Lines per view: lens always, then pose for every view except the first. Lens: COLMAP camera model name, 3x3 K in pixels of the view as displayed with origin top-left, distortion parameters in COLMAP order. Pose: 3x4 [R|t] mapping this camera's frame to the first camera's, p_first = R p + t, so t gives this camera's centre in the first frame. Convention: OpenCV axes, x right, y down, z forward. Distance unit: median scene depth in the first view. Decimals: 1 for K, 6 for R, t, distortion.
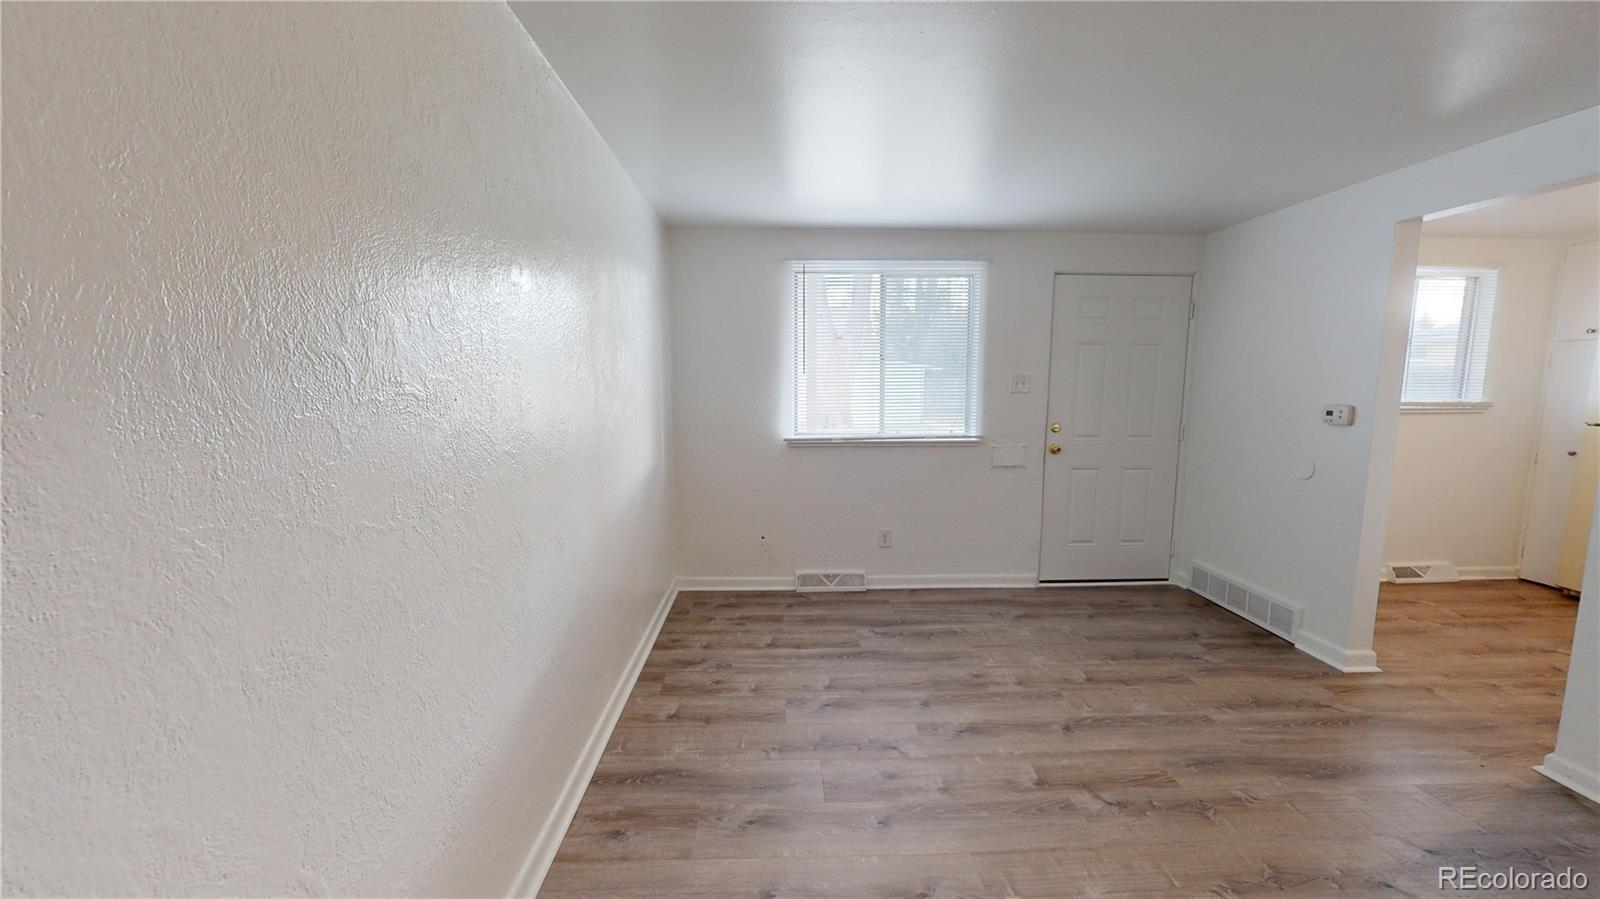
lens RADIAL K [[589.2, 0, 788.6], [0, 589.2, 452.0], [0, 0, 1]] dist [0.000671, -0.000327]
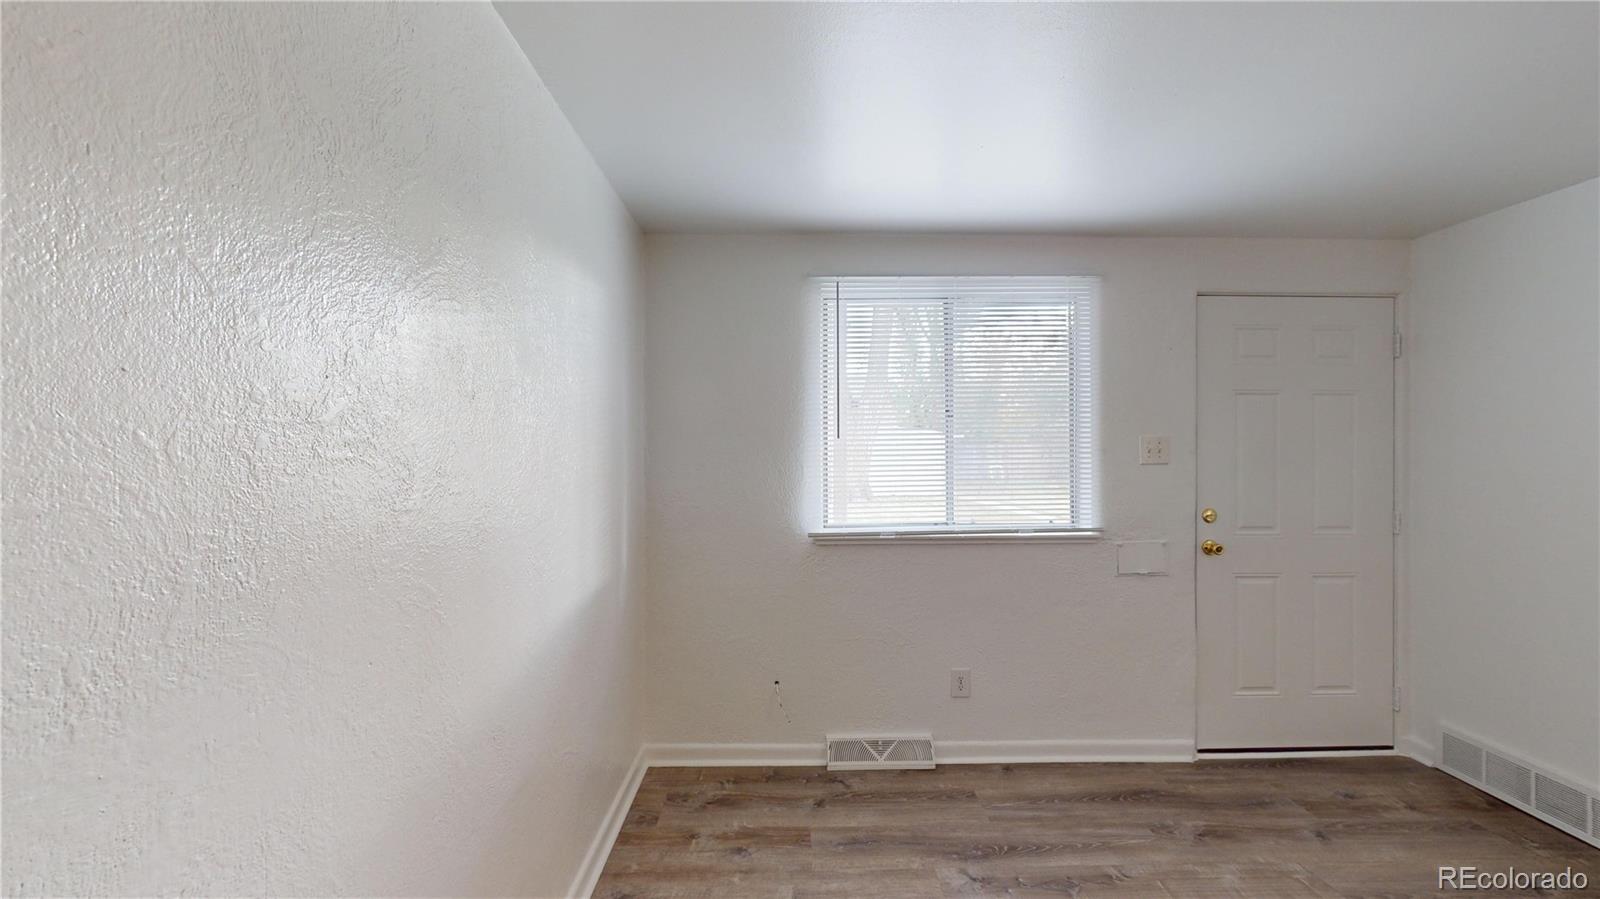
lens RADIAL K [[589.2, 0, 796.1], [0, 589.2, 450.2], [0, 0, 1]] dist [0.000671, -0.000327]
pose [[0.999978, -0.003287, -0.005680, -0.019623], [0.002603, 0.993187, -0.116506, -0.043195], [0.006024, 0.116489, 0.993174, 0.352435]]
